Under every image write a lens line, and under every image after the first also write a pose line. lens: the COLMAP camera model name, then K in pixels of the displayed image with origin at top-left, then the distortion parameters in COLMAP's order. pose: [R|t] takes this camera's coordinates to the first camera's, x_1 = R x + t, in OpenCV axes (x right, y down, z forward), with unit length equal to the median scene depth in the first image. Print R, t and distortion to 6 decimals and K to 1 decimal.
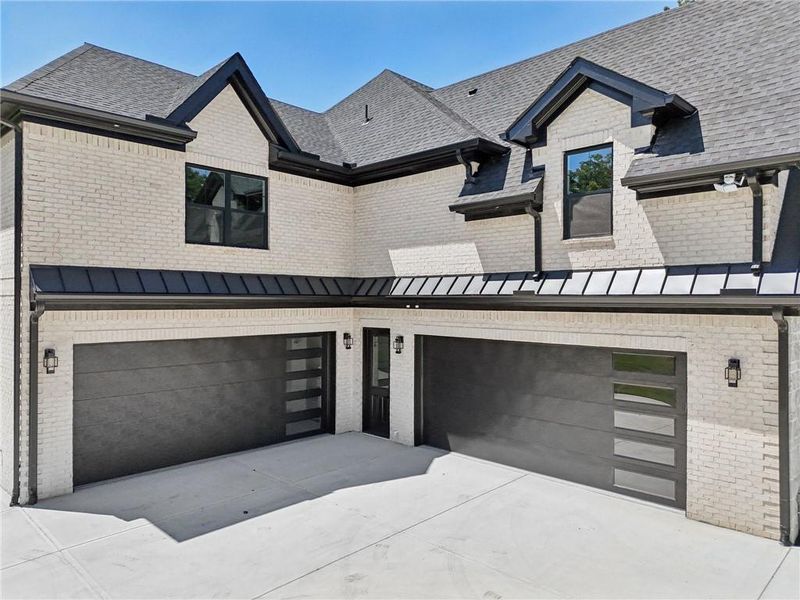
lens RADIAL K [[564.5, 0, 399.6], [0, 564.5, 296.6], [0, 0, 1]] dist [0.061305, -0.058620]
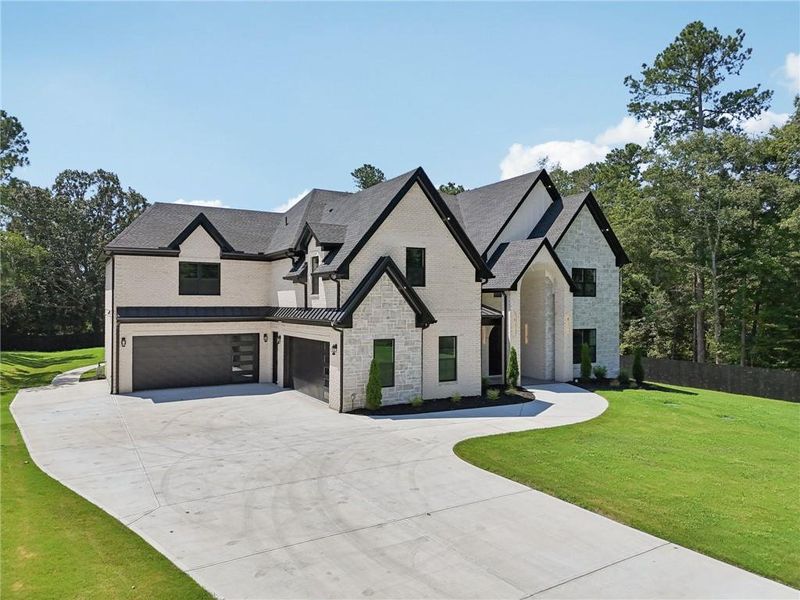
lens RADIAL K [[564.5, 0, 400.5], [0, 564.5, 300.4], [0, 0, 1]] dist [0.061305, -0.058620]
pose [[0.962569, -0.001287, -0.271034, 1.105079], [0.001193, 0.999999, -0.000510, -0.065326], [0.271034, 0.000168, 0.962570, -0.994121]]
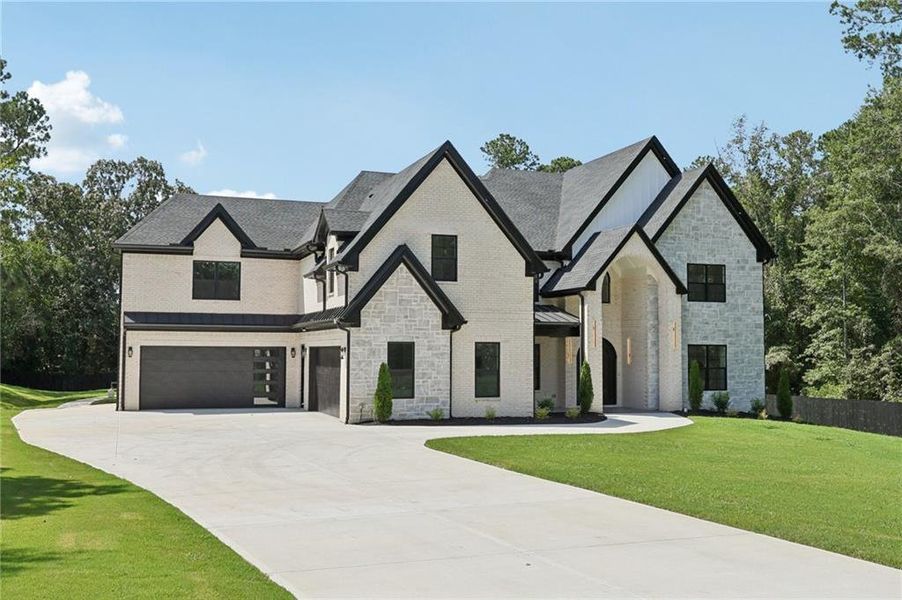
lens RADIAL K [[913.1, 0, 445.8], [0, 913.1, 299.4], [0, 0, 1]] dist [-0.000917, 0.000000]
pose [[0.899138, -0.024279, -0.436990, 1.778985], [0.000003, 0.998461, -0.055467, 0.083934], [0.437664, 0.049871, 0.897754, -1.468486]]
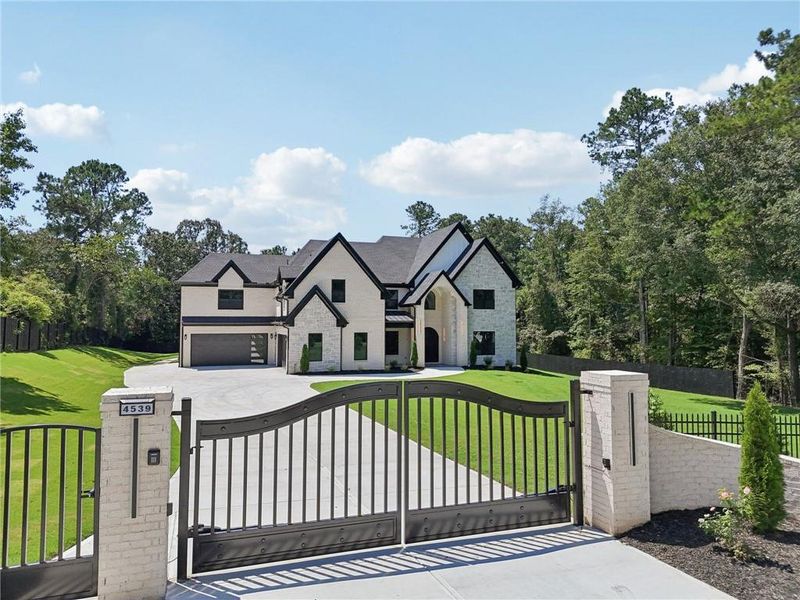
lens RADIAL K [[564.5, 0, 399.5], [0, 564.5, 296.9], [0, 0, 1]] dist [0.061305, -0.058620]
pose [[0.889451, -0.023462, -0.456429, 2.429775], [0.004361, 0.999072, -0.042857, -0.005462], [0.457011, 0.036128, 0.888727, -1.850011]]
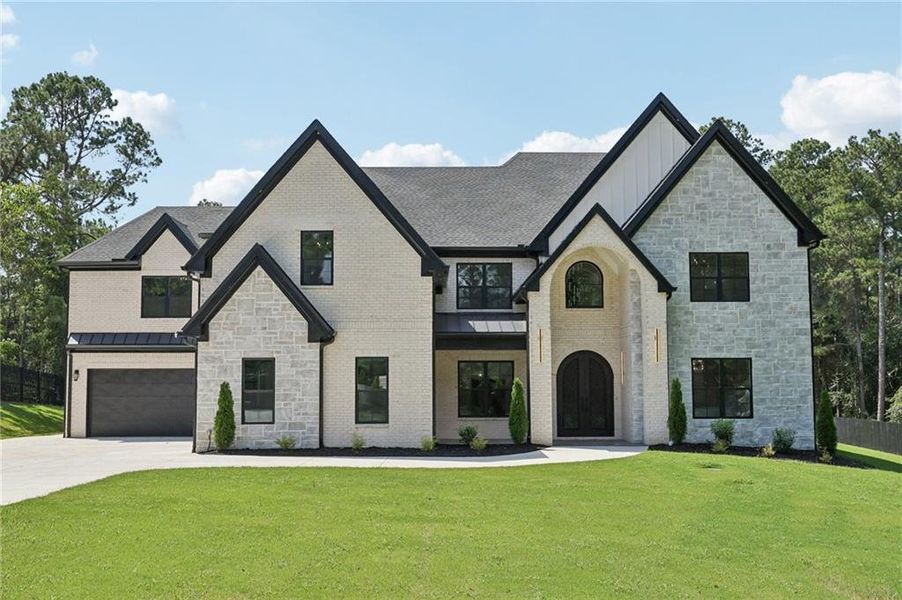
lens RADIAL K [[1021.5, 0, 444.9], [0, 1021.5, 295.9], [0, 0, 1]] dist [-0.021292, 0.000000]
pose [[0.706078, -0.067732, -0.704888, 2.590263], [0.008369, 0.996144, -0.087335, 0.130144], [0.708085, 0.055767, 0.703922, -0.641161]]
